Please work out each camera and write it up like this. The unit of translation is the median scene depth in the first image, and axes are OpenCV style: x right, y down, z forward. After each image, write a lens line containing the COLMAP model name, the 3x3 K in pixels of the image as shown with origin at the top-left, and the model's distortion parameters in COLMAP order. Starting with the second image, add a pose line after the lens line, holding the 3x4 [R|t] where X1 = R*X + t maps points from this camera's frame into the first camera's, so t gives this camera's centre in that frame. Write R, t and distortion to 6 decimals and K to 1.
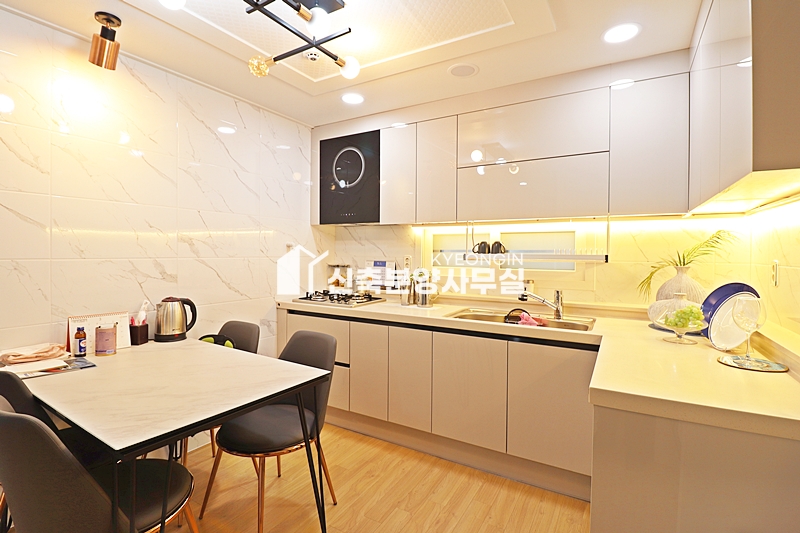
lens RADIAL K [[382.4, 0, 400.1], [0, 382.4, 257.0], [0, 0, 1]] dist [-0.011730, -0.000419]
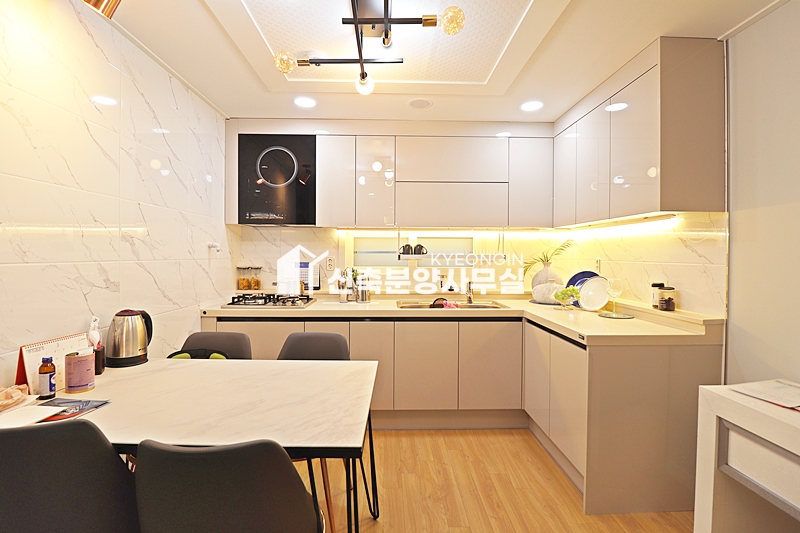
lens RADIAL K [[370.1, 0, 397.5], [0, 370.1, 257.4], [0, 0, 1]] dist [0.001276, -0.014275]
pose [[0.847146, -0.006932, 0.531316, -0.508026], [0.007895, 0.999969, 0.000459, -0.000757], [-0.531302, 0.003806, 0.847174, 0.041366]]
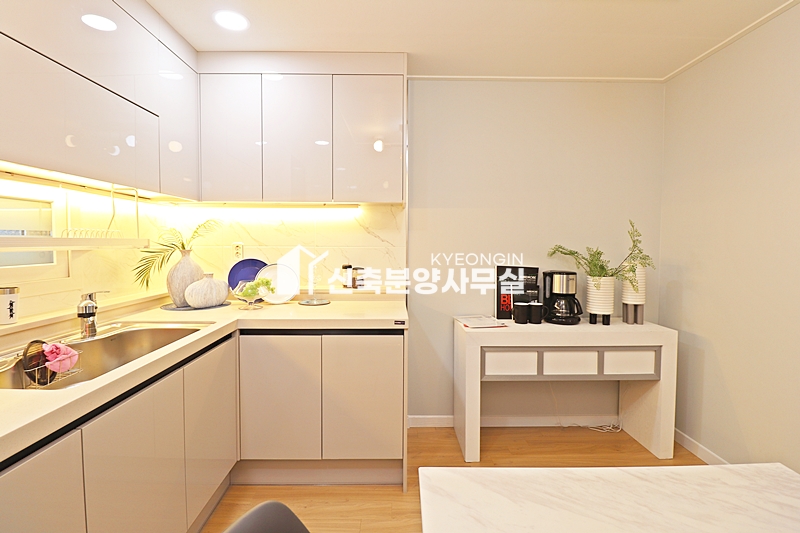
lens RADIAL K [[374.6, 0, 399.8], [0, 374.6, 257.3], [0, 0, 1]] dist [-0.018919, -0.000540]
pose [[-0.530548, -0.041042, 0.846661, -0.416383], [0.002073, 0.998761, 0.049714, -0.003753], [-0.847652, 0.028131, -0.529806, 0.924051]]
